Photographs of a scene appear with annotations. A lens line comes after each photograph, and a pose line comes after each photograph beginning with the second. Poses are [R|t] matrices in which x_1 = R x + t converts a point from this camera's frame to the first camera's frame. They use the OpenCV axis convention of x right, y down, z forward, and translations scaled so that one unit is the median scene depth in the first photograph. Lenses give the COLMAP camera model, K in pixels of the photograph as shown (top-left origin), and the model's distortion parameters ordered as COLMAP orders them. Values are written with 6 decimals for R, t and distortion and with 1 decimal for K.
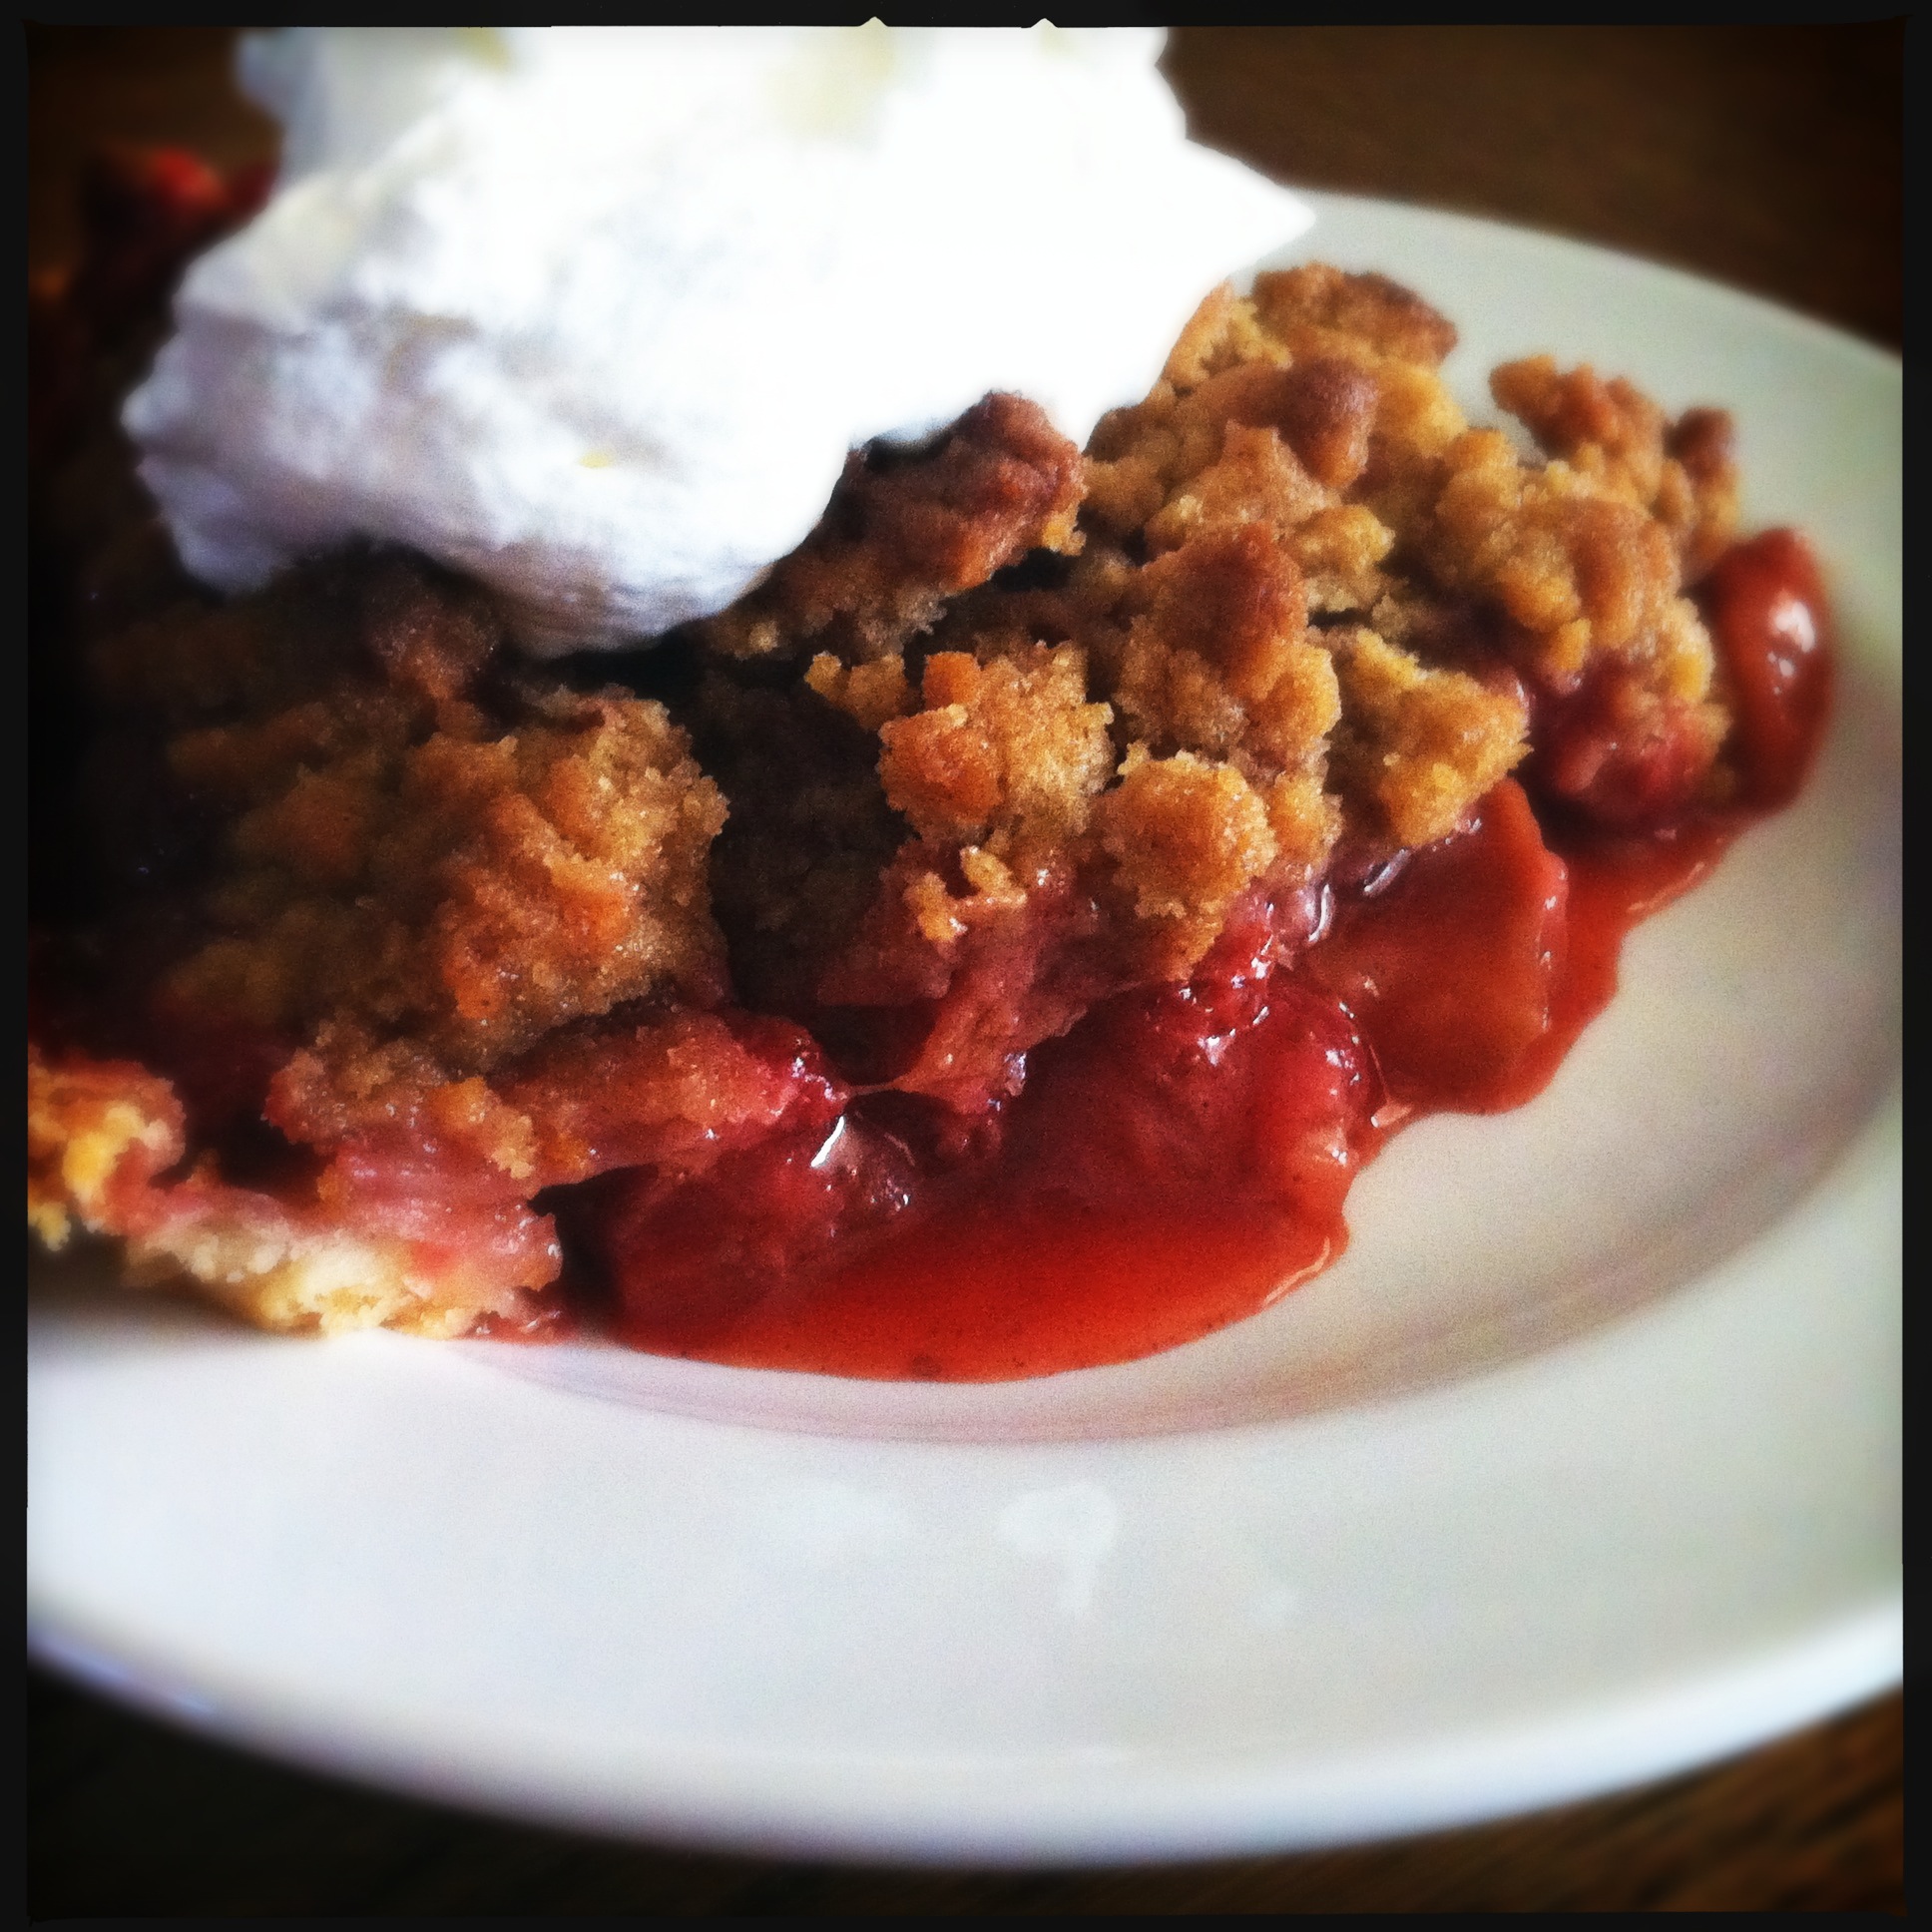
lens RADIAL K [[2929.7, 0, 966.0], [0, 2929.7, 966.0], [0, 0, 1]] dist [0.002623, -0.001244]
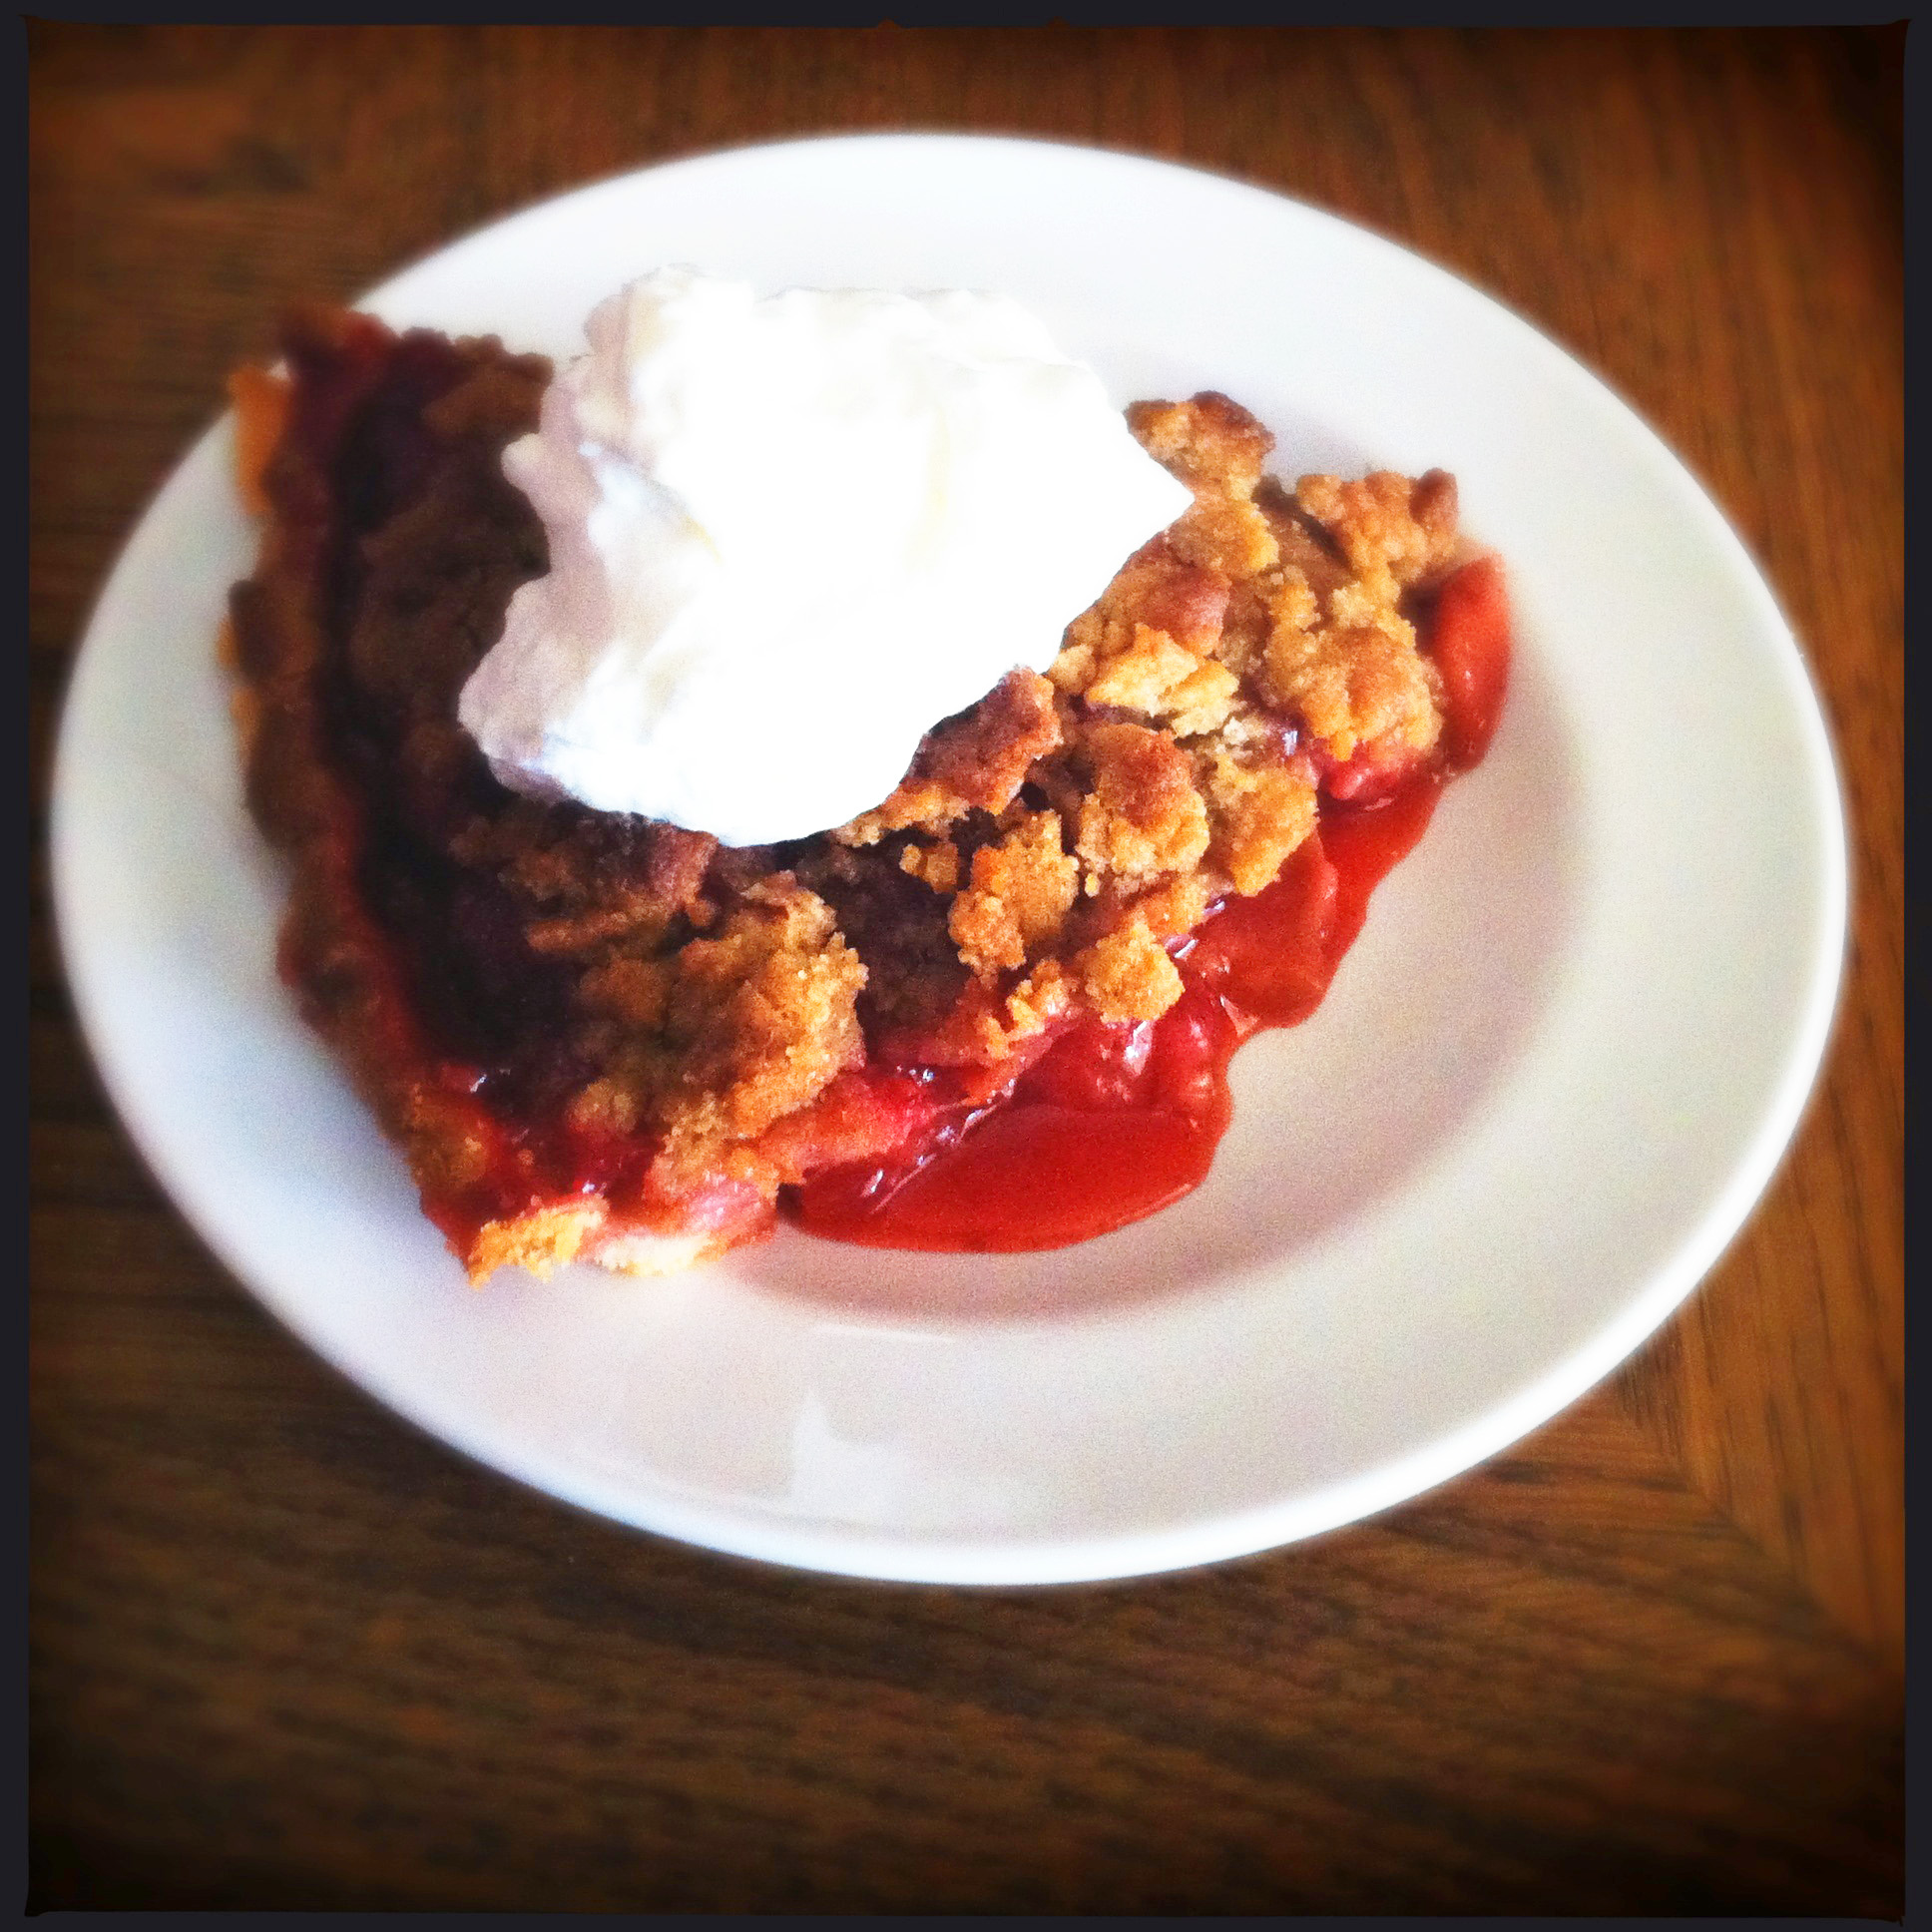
lens RADIAL K [[2929.7, 0, 966.0], [0, 2929.7, 966.0], [0, 0, 1]] dist [0.002623, -0.001244]
pose [[0.995276, -0.049957, 0.083250, -0.157618], [0.016362, 0.931500, 0.363374, -0.647787], [-0.095700, -0.360295, 0.927916, -0.581940]]
